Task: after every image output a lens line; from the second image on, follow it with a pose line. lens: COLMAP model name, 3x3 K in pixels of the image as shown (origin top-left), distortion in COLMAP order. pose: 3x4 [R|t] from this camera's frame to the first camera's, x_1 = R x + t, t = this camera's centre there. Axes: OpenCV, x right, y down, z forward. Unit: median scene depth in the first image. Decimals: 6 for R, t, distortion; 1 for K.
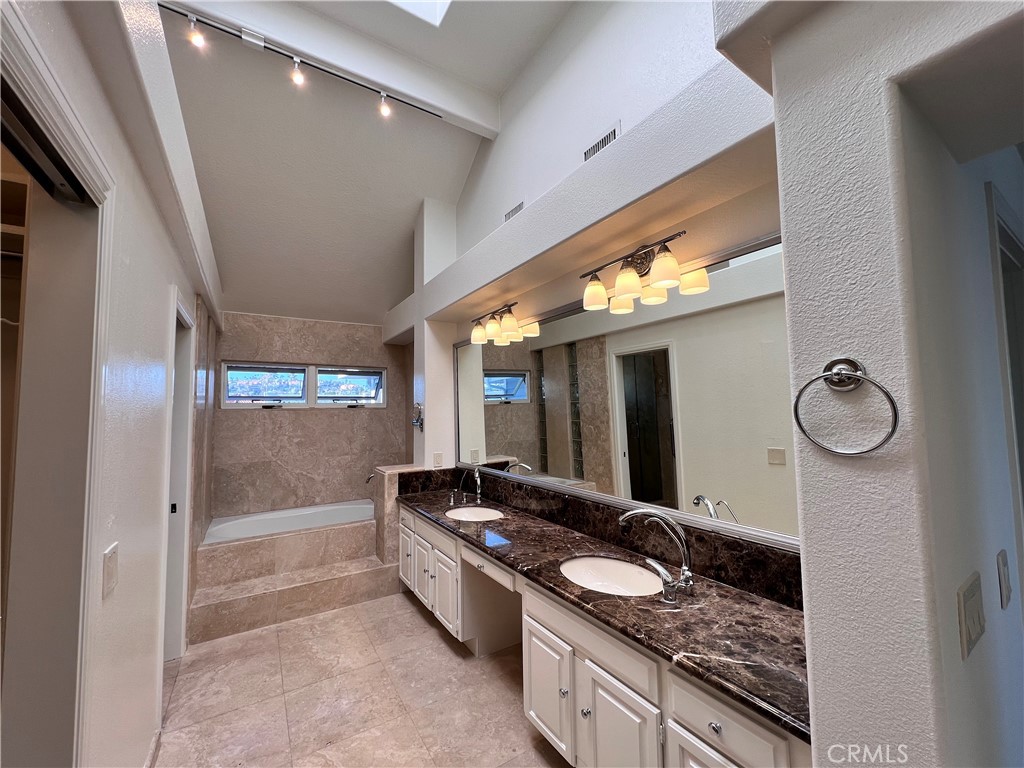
lens RADIAL K [[408.8, 0, 511.0], [0, 408.8, 385.5], [0, 0, 1]] dist [0.000100, 0.000387]
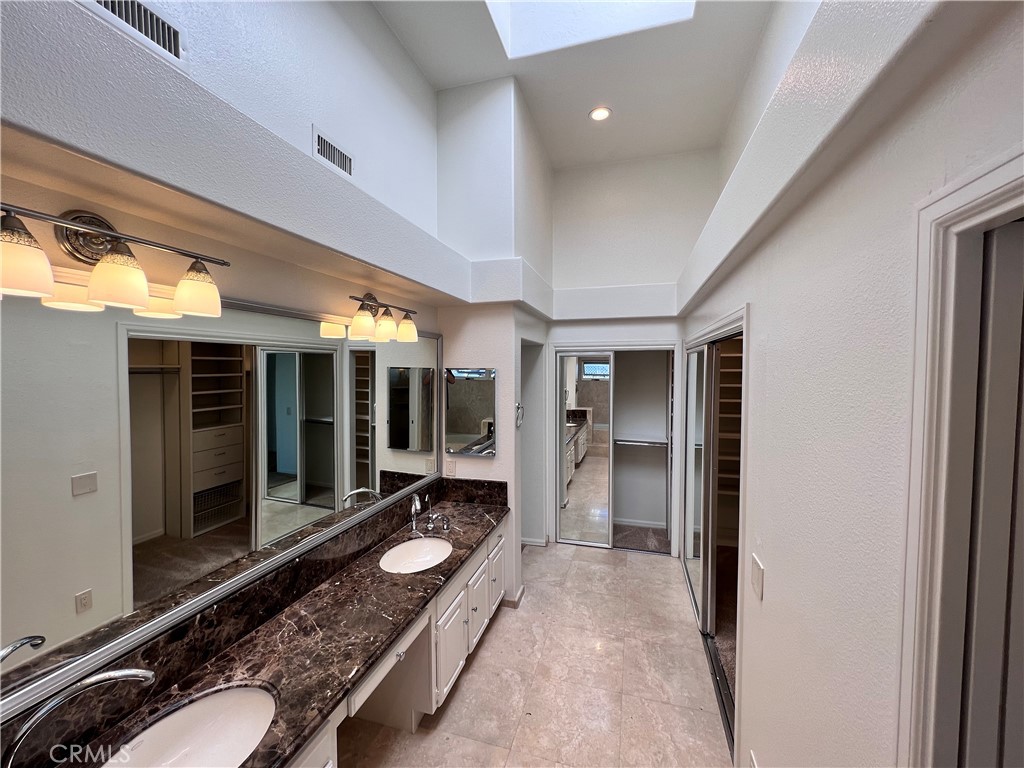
lens RADIAL K [[408.8, 0, 513.8], [0, 408.8, 383.0], [0, 0, 1]] dist [0.000100, 0.000387]
pose [[-0.653418, -0.011941, 0.756903, -0.364432], [-0.033680, 0.999344, -0.013310, -0.033340], [-0.756247, -0.034190, -0.653392, 0.620358]]
